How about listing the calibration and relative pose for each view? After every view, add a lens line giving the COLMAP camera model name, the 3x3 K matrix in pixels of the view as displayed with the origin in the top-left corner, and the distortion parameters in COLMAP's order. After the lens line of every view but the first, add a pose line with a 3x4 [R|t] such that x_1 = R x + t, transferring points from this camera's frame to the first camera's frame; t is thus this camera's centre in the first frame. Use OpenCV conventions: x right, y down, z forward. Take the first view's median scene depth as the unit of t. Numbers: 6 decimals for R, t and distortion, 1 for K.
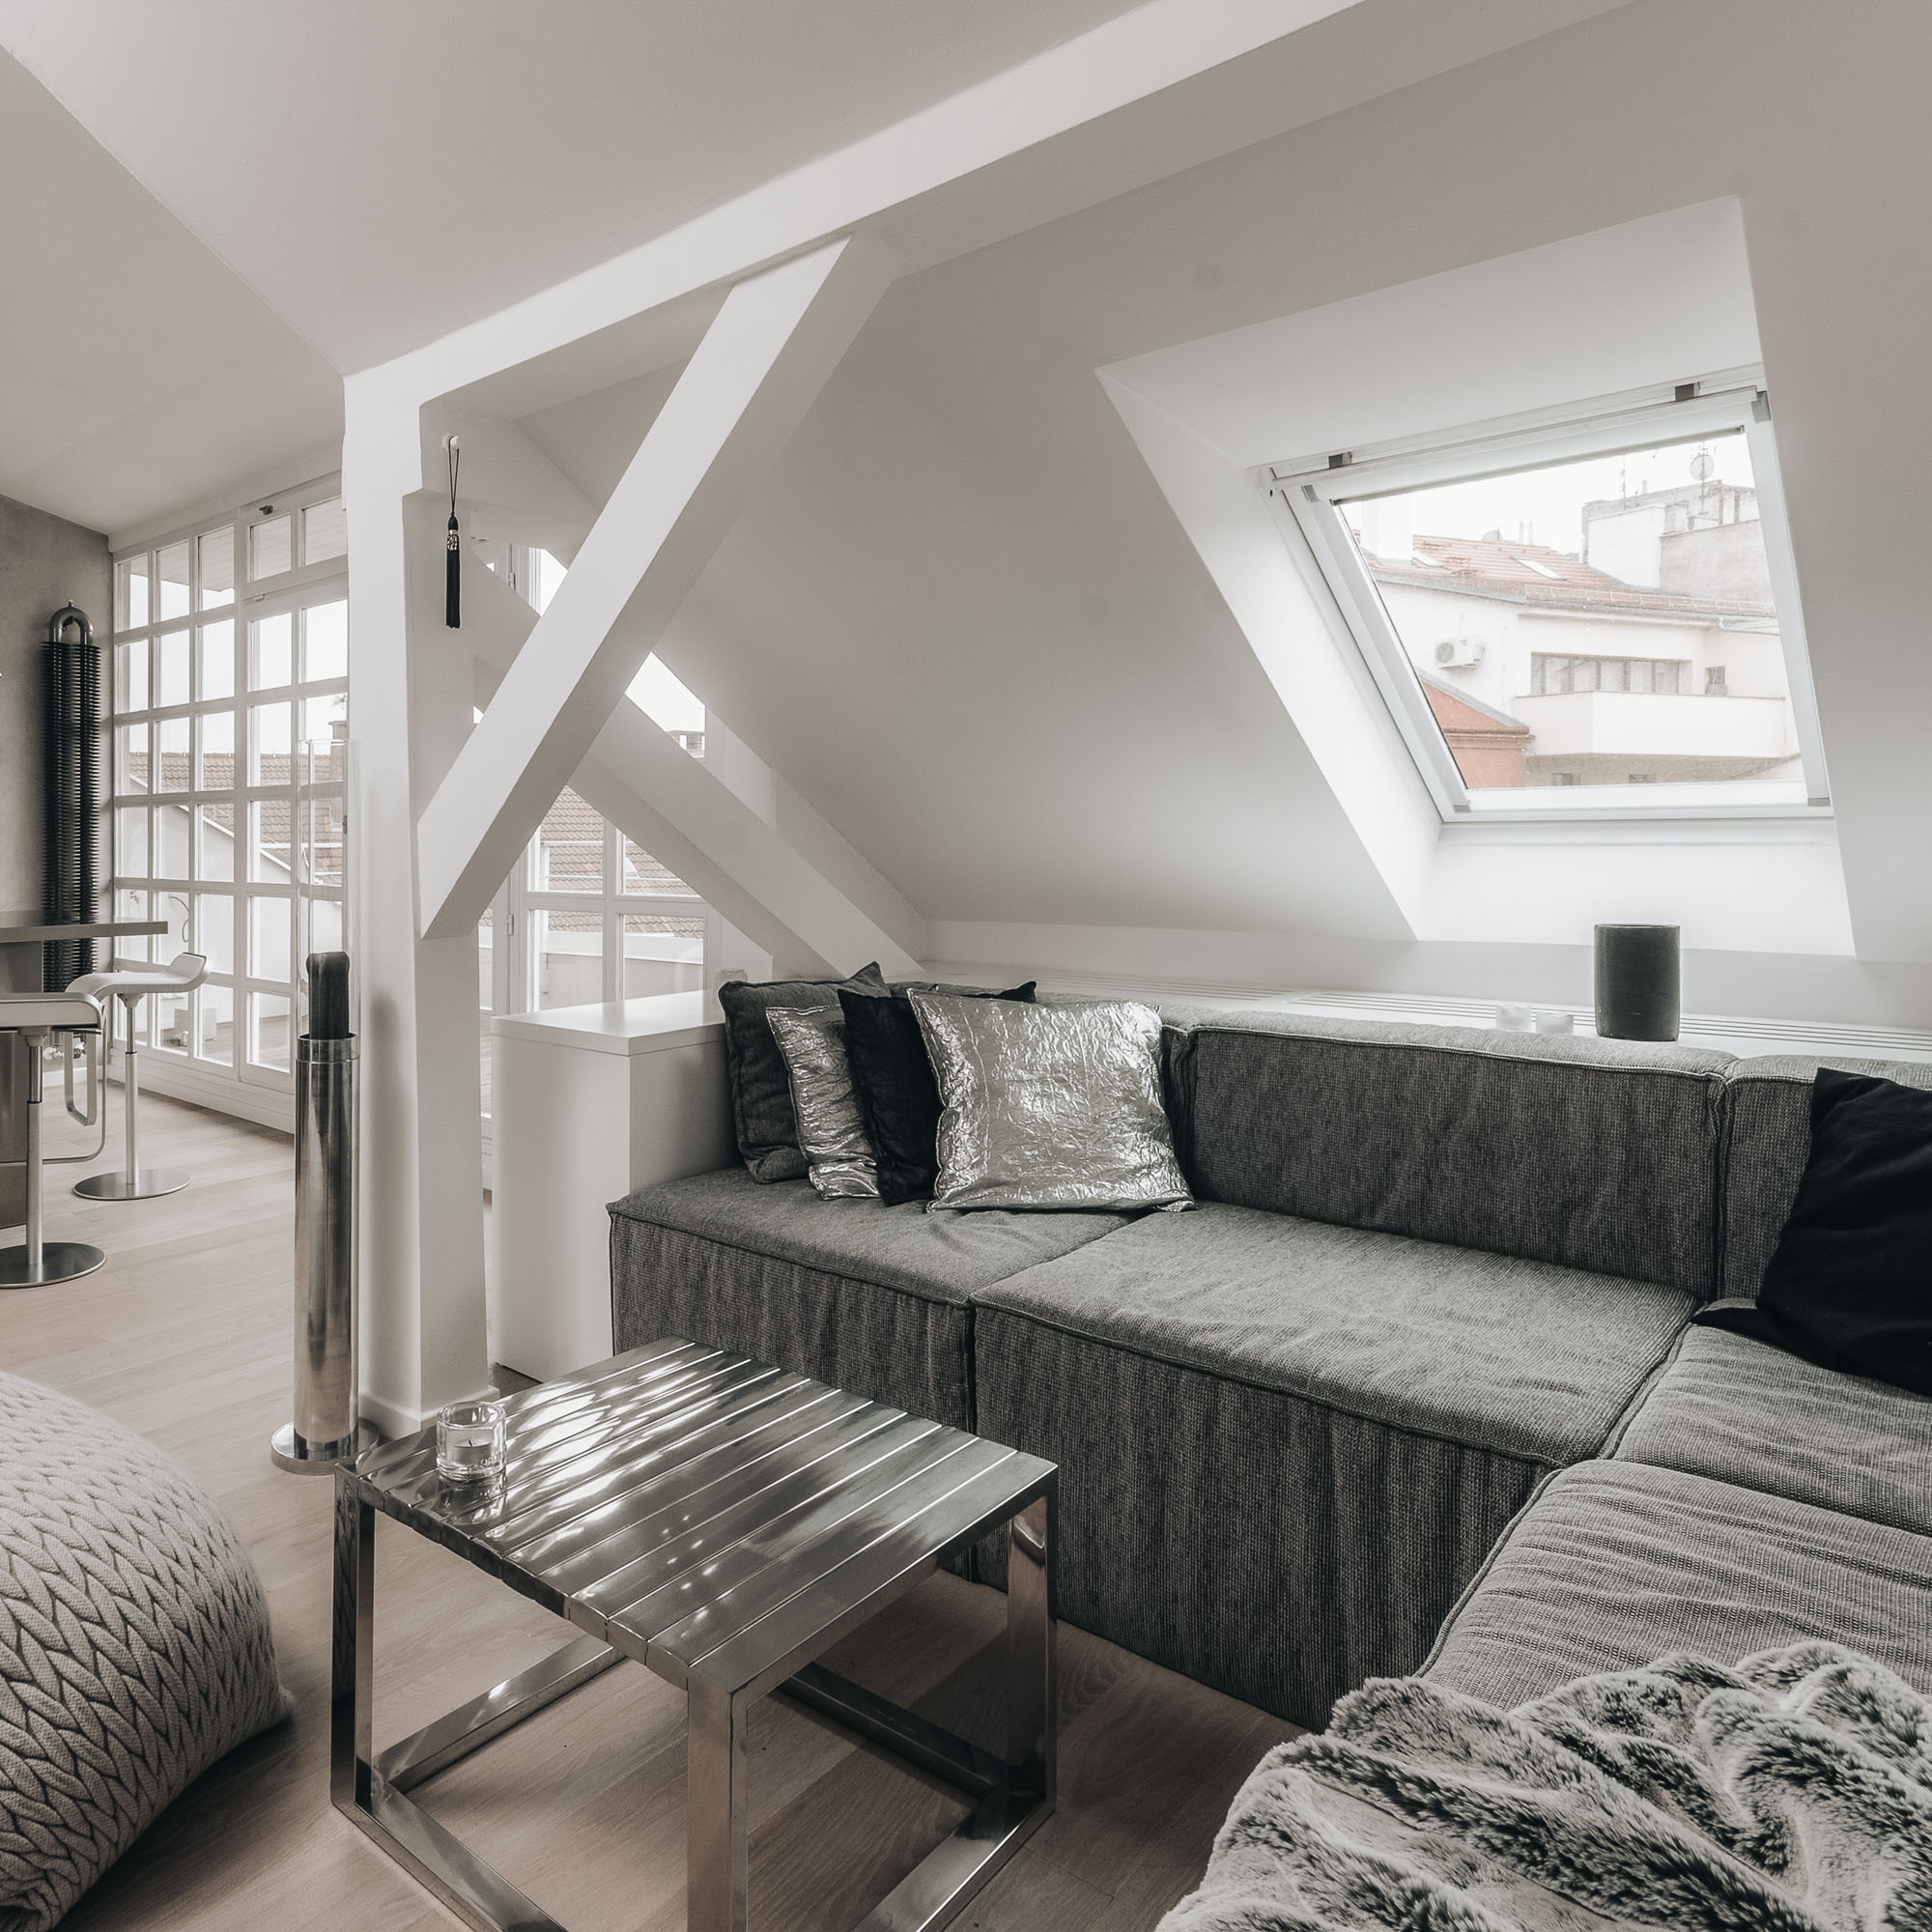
lens RADIAL K [[1811.9, 0, 966.4], [0, 1811.9, 947.2], [0, 0, 1]] dist [0.008212, 0.000000]
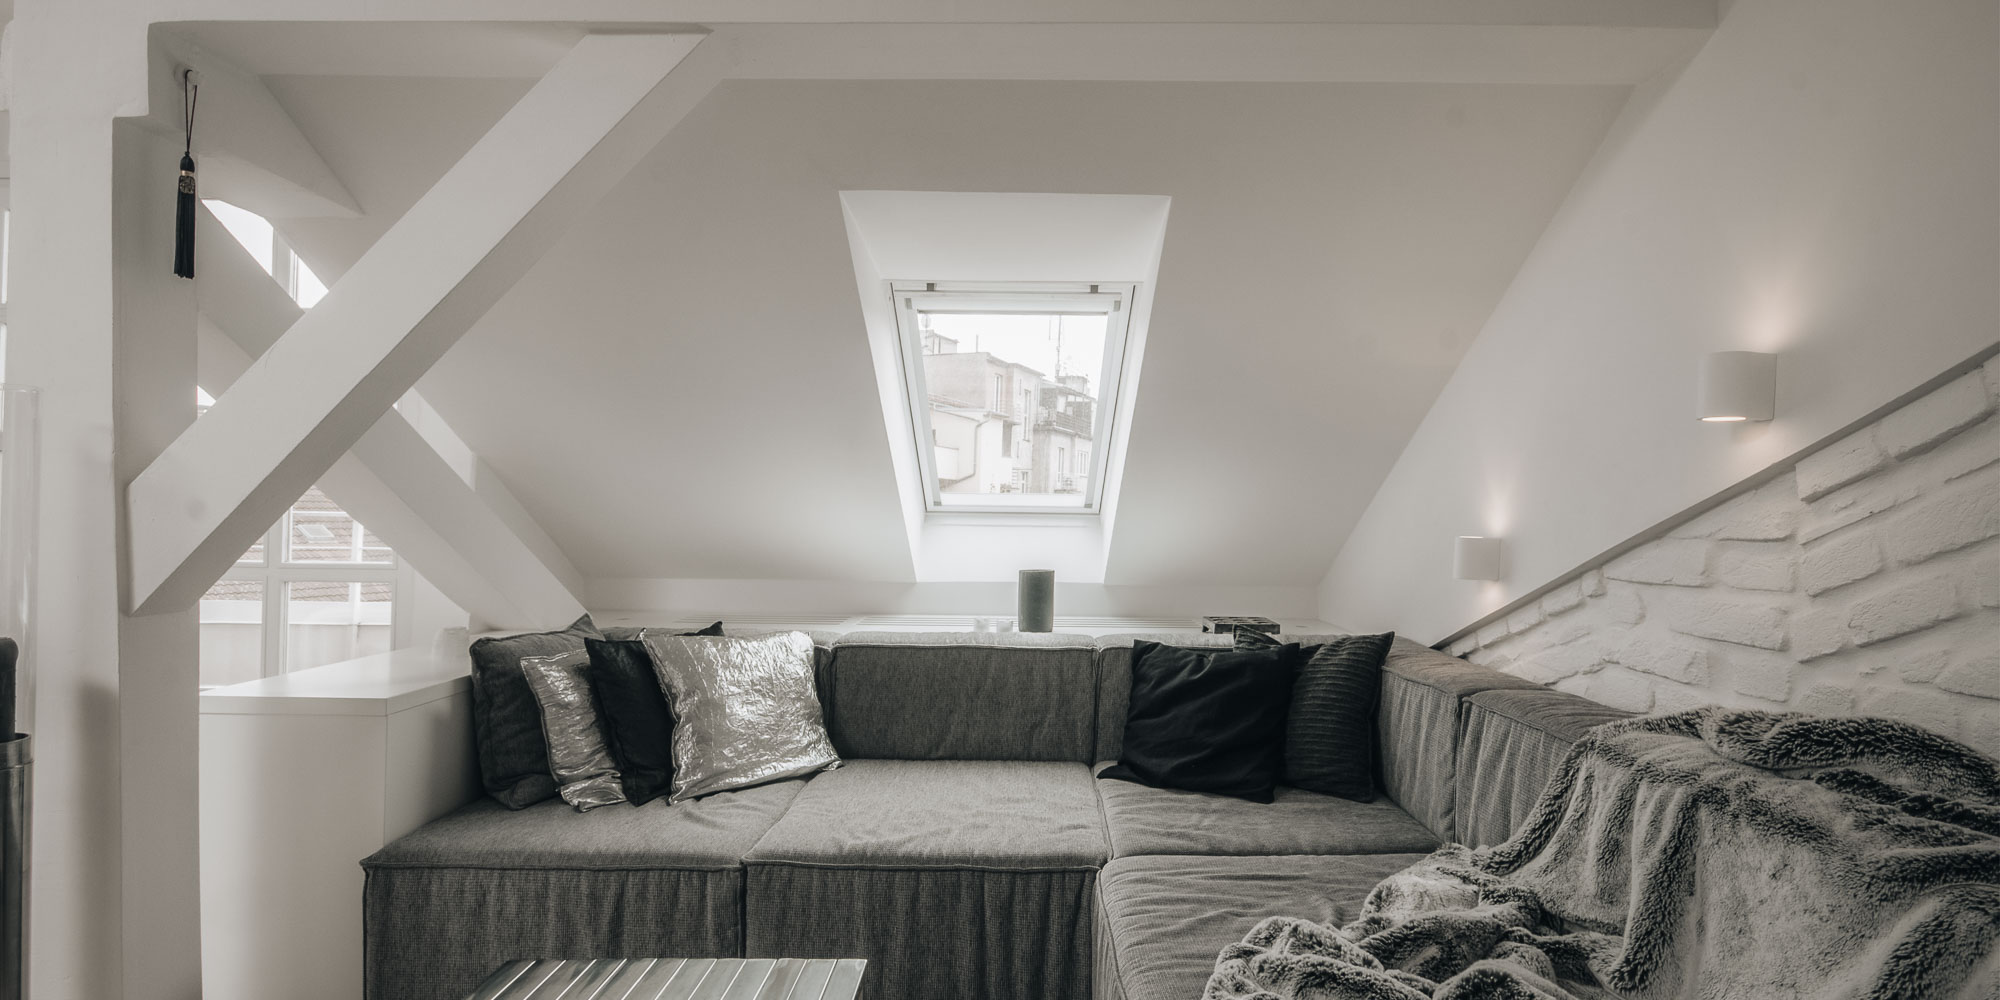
lens RADIAL K [[988.6, 0, 1044.7], [0, 988.6, 576.8], [0, 0, 1]] dist [-0.002276, -0.000077]
pose [[0.636904, -0.028514, 0.770416, -0.402807], [0.026249, 0.999538, 0.015294, -0.020849], [-0.770496, 0.010482, 0.637359, 0.353367]]
